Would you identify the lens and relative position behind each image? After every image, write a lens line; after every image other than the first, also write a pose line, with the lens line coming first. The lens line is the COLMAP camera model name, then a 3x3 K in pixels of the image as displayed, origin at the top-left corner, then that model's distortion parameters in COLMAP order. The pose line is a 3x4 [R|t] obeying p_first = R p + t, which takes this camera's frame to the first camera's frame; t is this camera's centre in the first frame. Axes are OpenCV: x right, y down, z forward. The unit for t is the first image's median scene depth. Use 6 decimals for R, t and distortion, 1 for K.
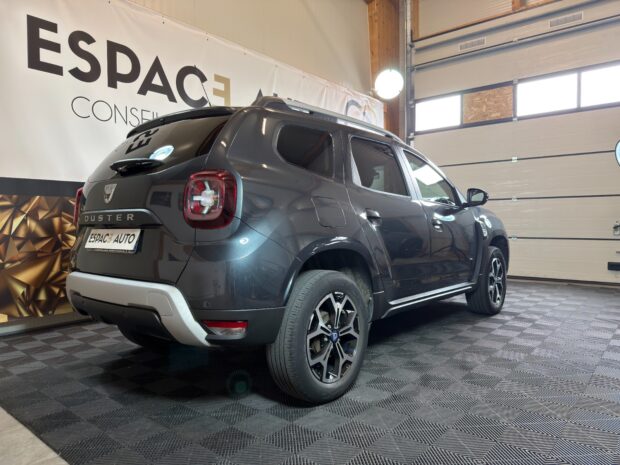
lens RADIAL K [[435.7, 0, 310.0], [0, 435.7, 232.5], [0, 0, 1]] dist [-0.001427, -0.004917]
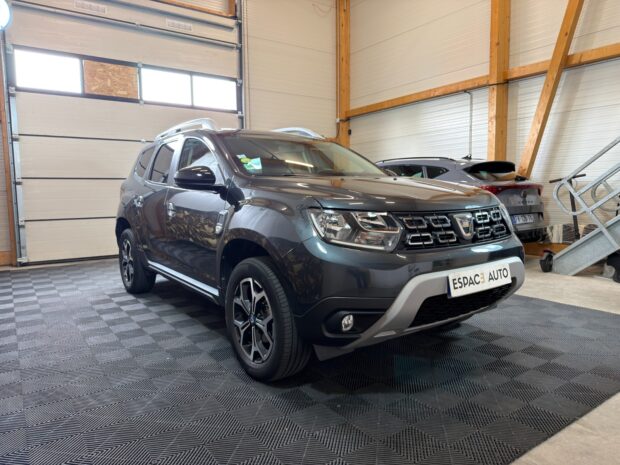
lens RADIAL K [[436.7, 0, 310.0], [0, 436.7, 232.5], [0, 0, 1]] dist [0.001425, 0.000194]
pose [[0.267871, -0.082110, 0.959950, -0.600200], [0.033854, 0.996549, 0.075793, -0.021954], [-0.962860, 0.012196, 0.269726, 0.454809]]
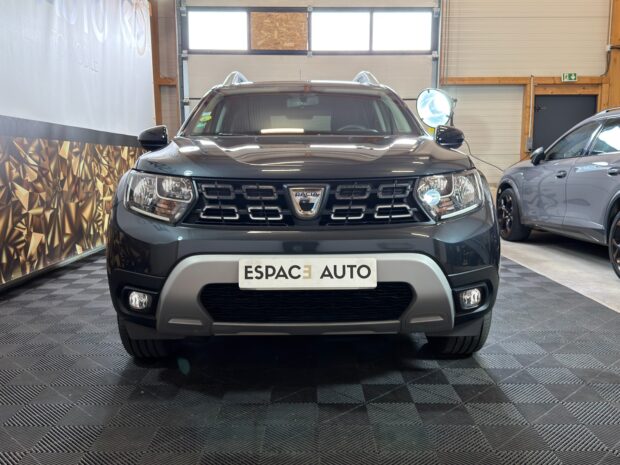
lens RADIAL K [[567.8, 0, 311.5], [0, 567.8, 235.9], [0, 0, 1]] dist [0.064972, -0.015218]
pose [[0.765614, -0.071062, 0.639363, -0.410113], [0.007842, 0.994837, 0.101180, -0.007239], [-0.643252, -0.072450, 0.762219, 0.100832]]
